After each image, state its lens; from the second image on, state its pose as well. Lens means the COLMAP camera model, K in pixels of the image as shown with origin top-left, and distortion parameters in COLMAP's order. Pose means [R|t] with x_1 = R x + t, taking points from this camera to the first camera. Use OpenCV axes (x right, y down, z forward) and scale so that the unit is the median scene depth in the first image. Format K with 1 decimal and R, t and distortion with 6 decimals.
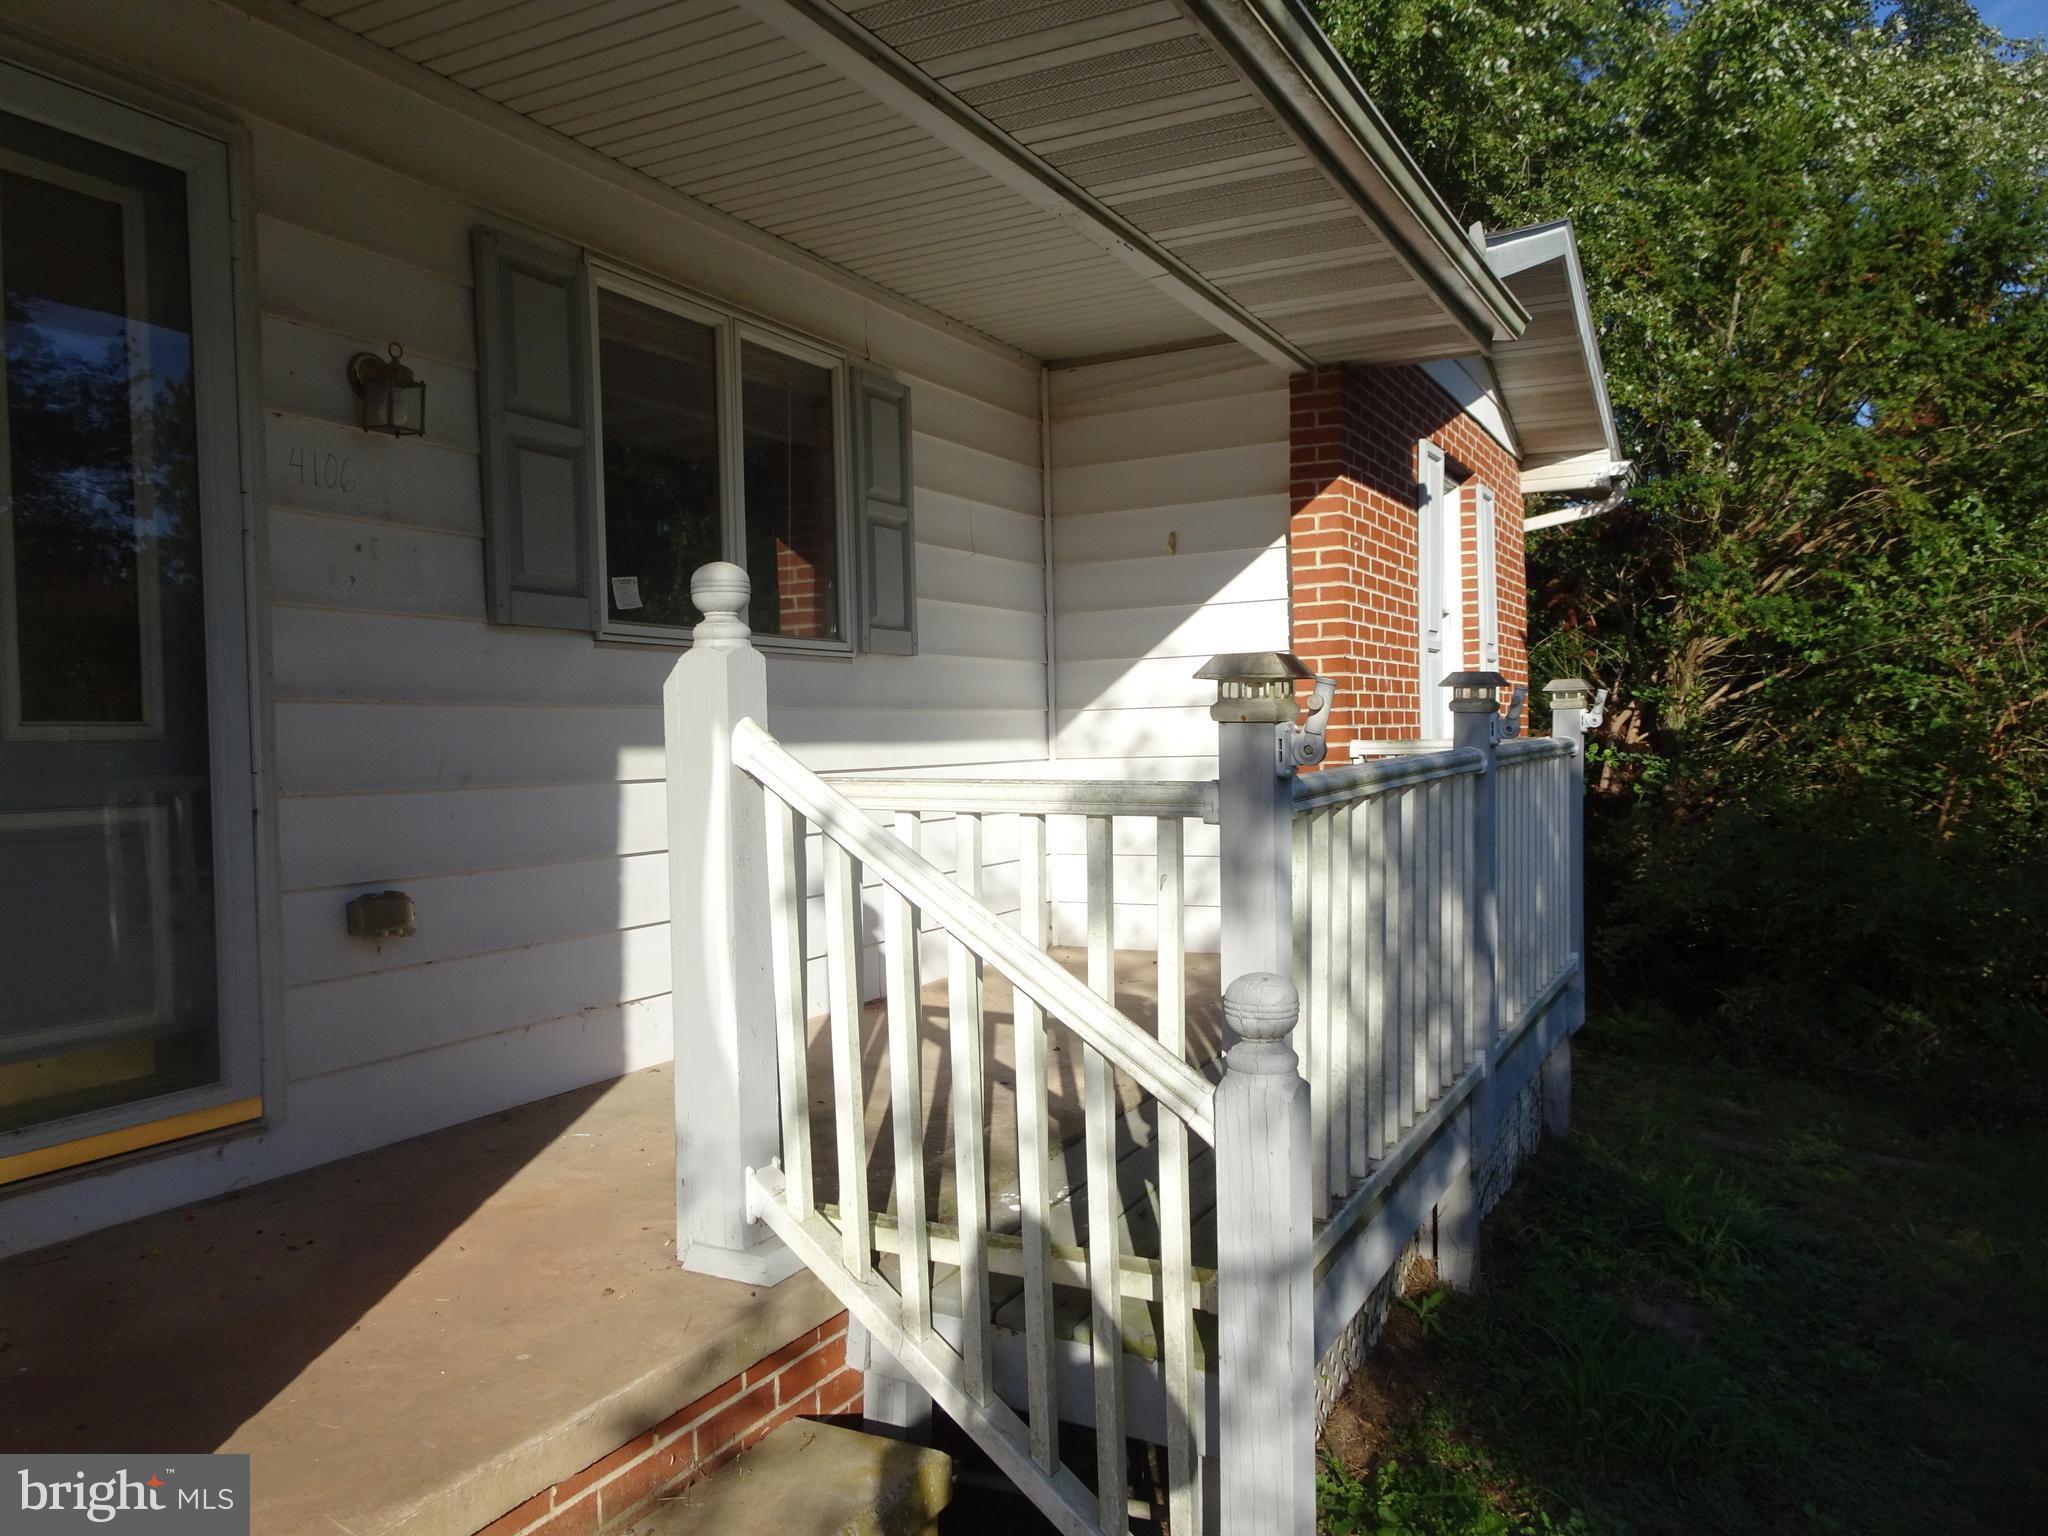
lens RADIAL K [[1477.0, 0, 1024.0], [0, 1477.0, 768.0], [0, 0, 1]] dist [0.006968, 0.009884]
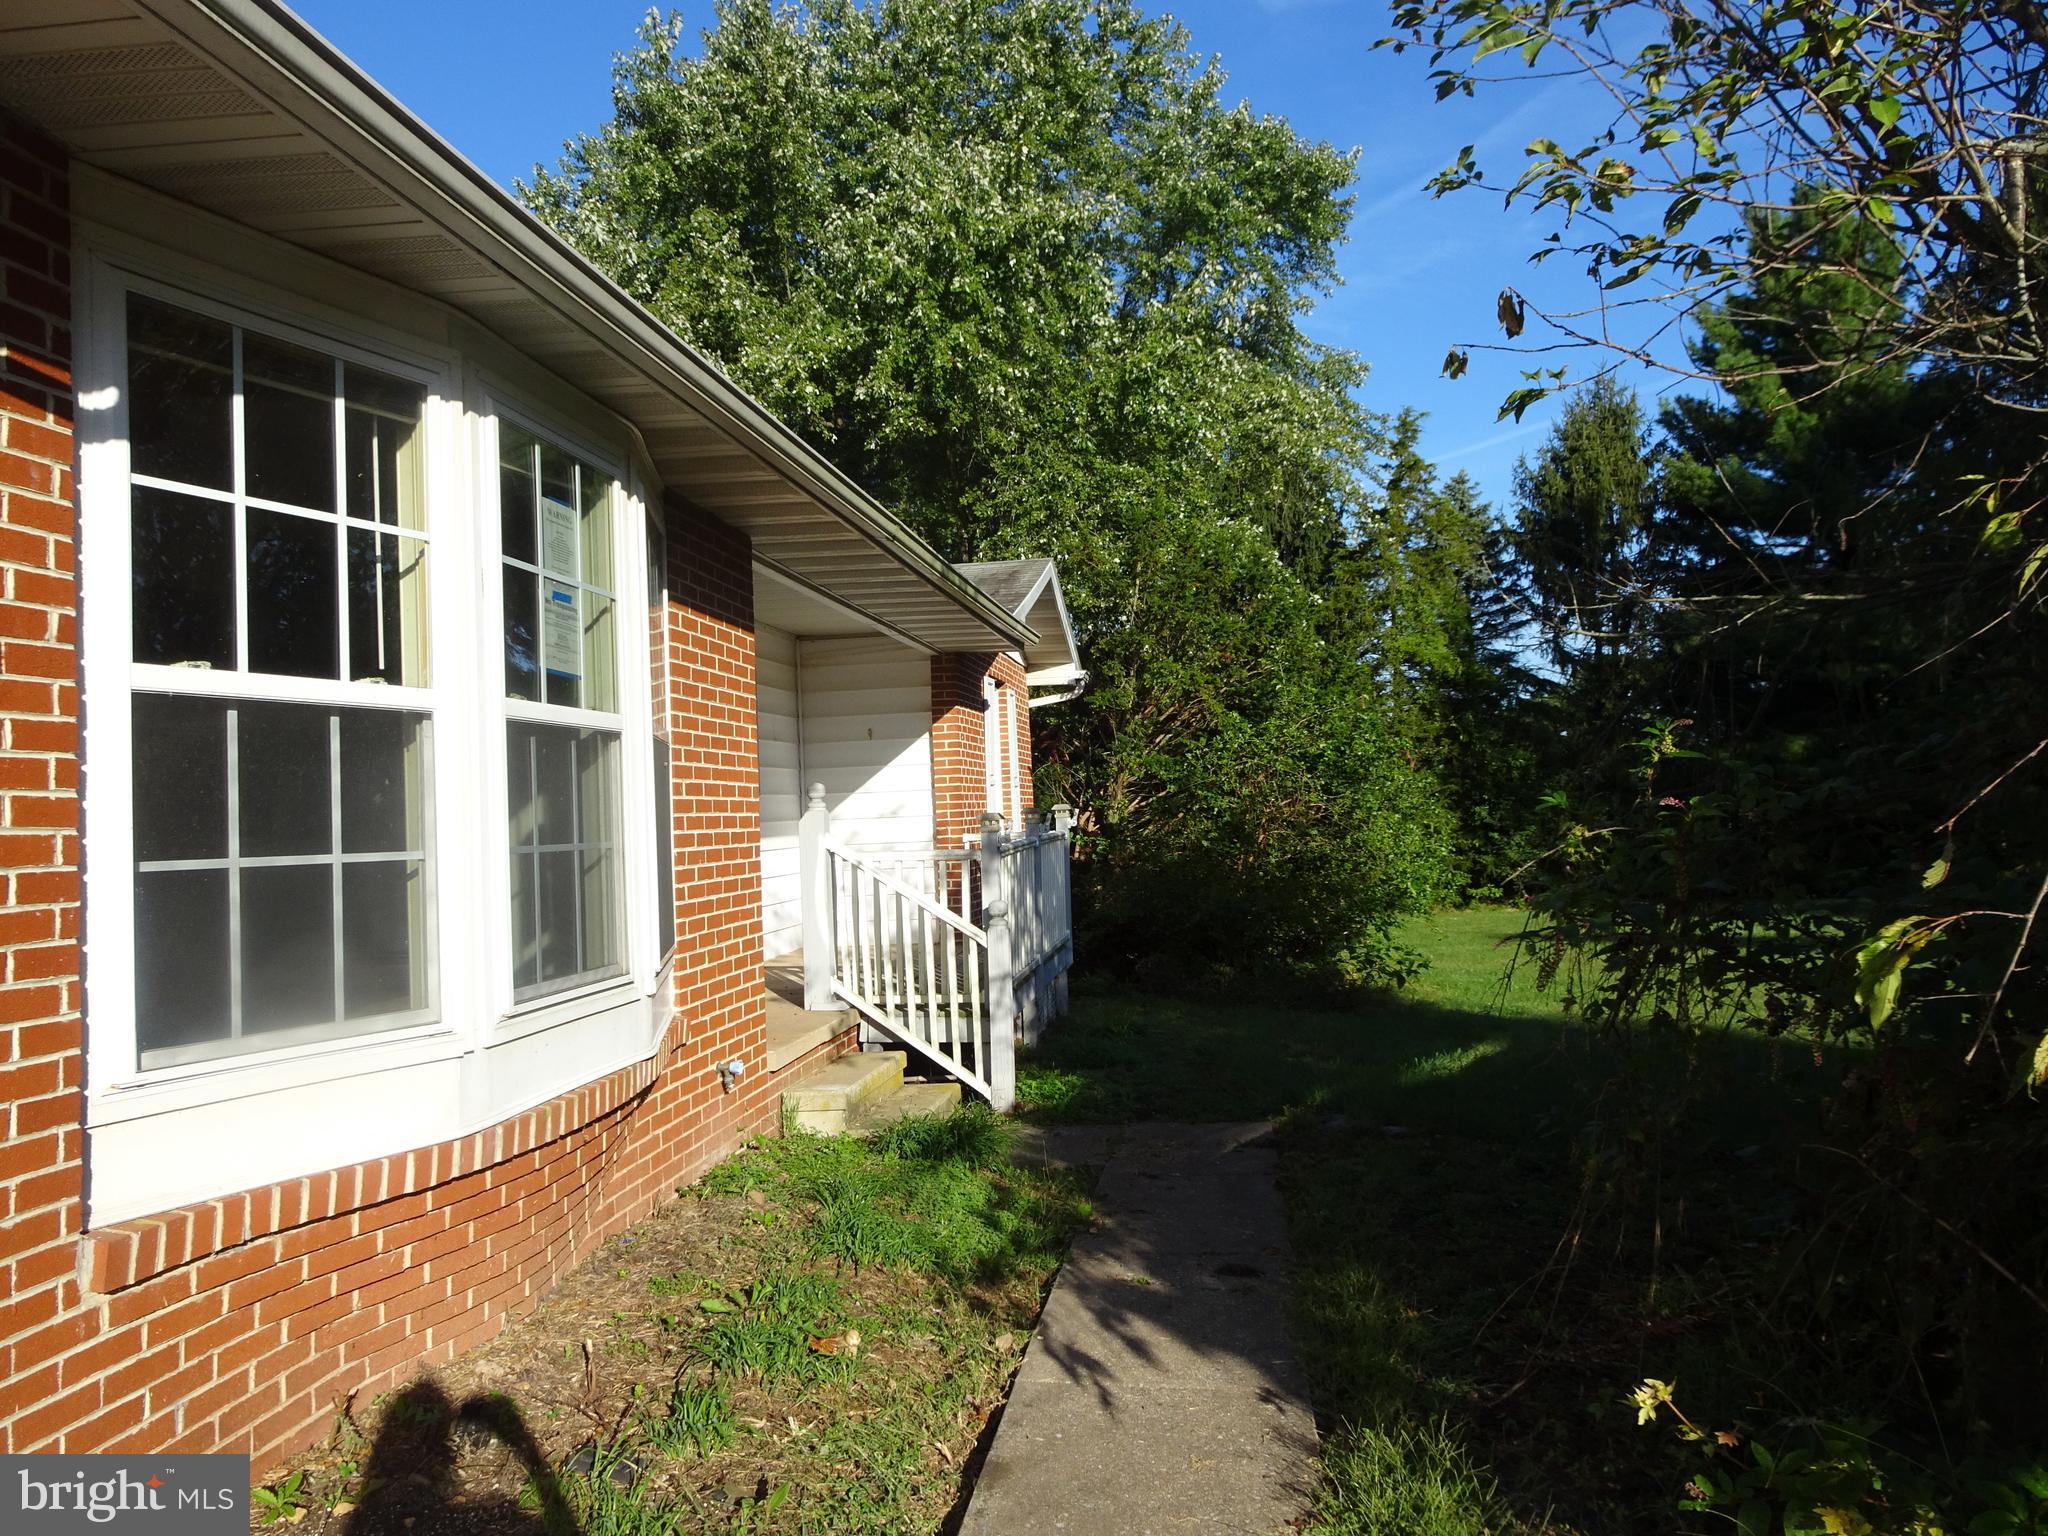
lens RADIAL K [[1459.7, 0, 1024.0], [0, 1459.7, 768.0], [0, 0, 1]] dist [0.009834, 0.000839]
pose [[0.941913, -0.003677, 0.335836, -0.291643], [0.024172, 0.998089, -0.056868, 0.005729], [-0.334985, 0.061682, 0.940202, -0.721767]]
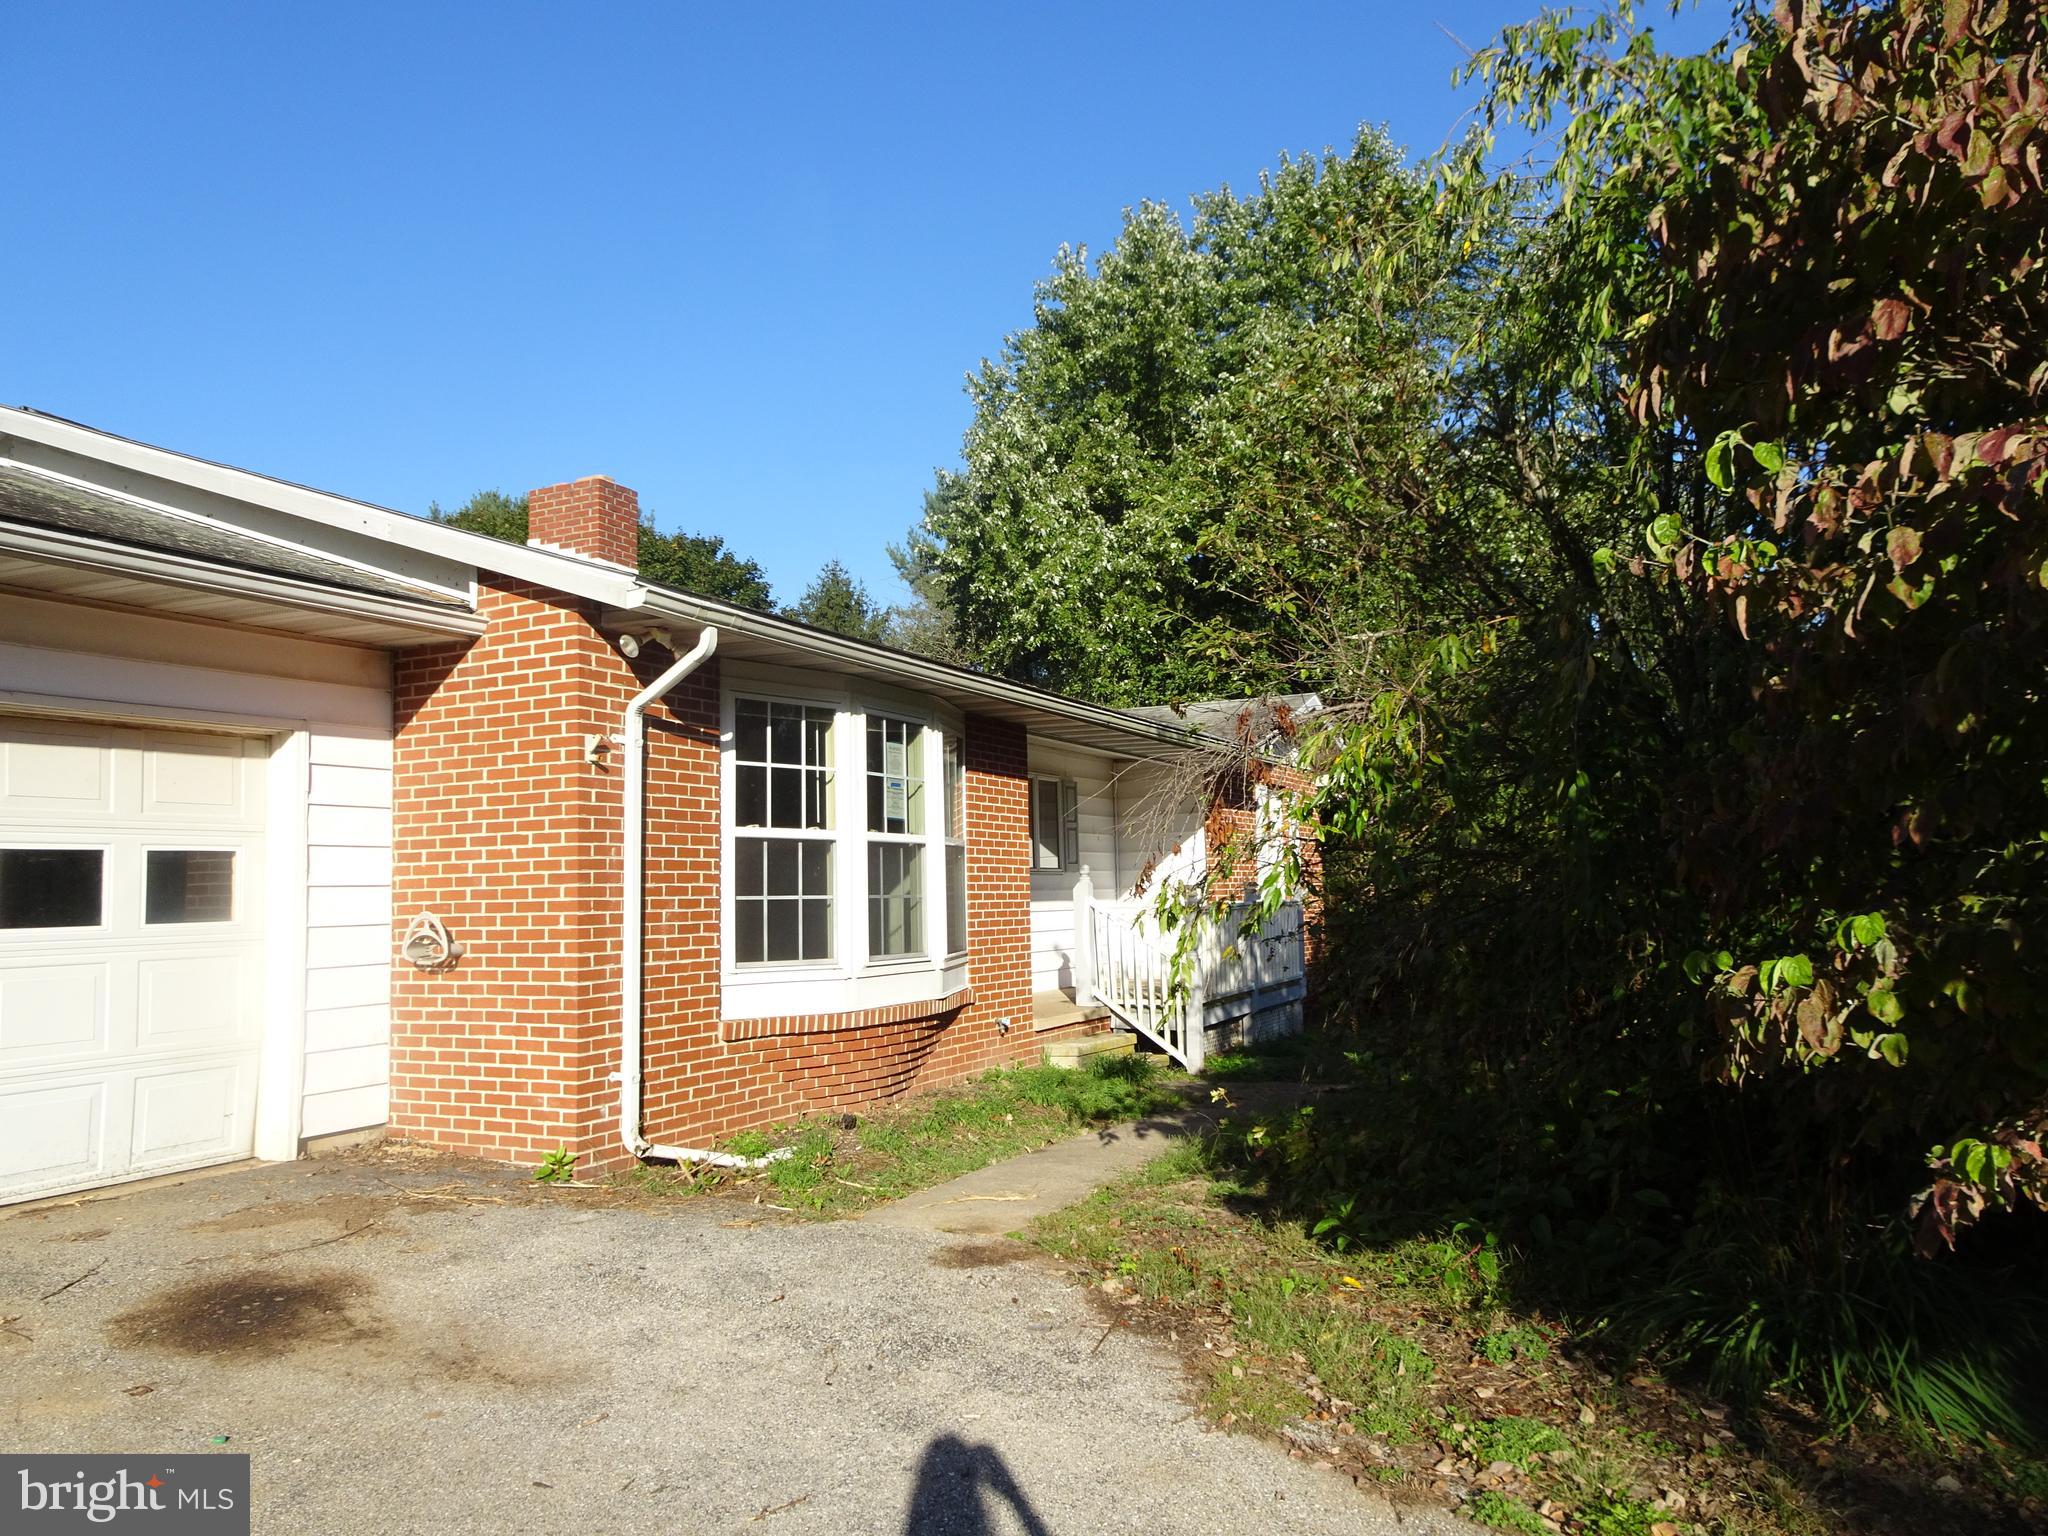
lens RADIAL K [[1459.7, 0, 1024.0], [0, 1459.7, 768.0], [0, 0, 1]] dist [0.009834, 0.000839]
pose [[0.999603, 0.000869, 0.028168, -0.194460], [0.002252, 0.993863, -0.110592, 0.029429], [-0.028091, 0.110612, 0.993467, -1.399438]]
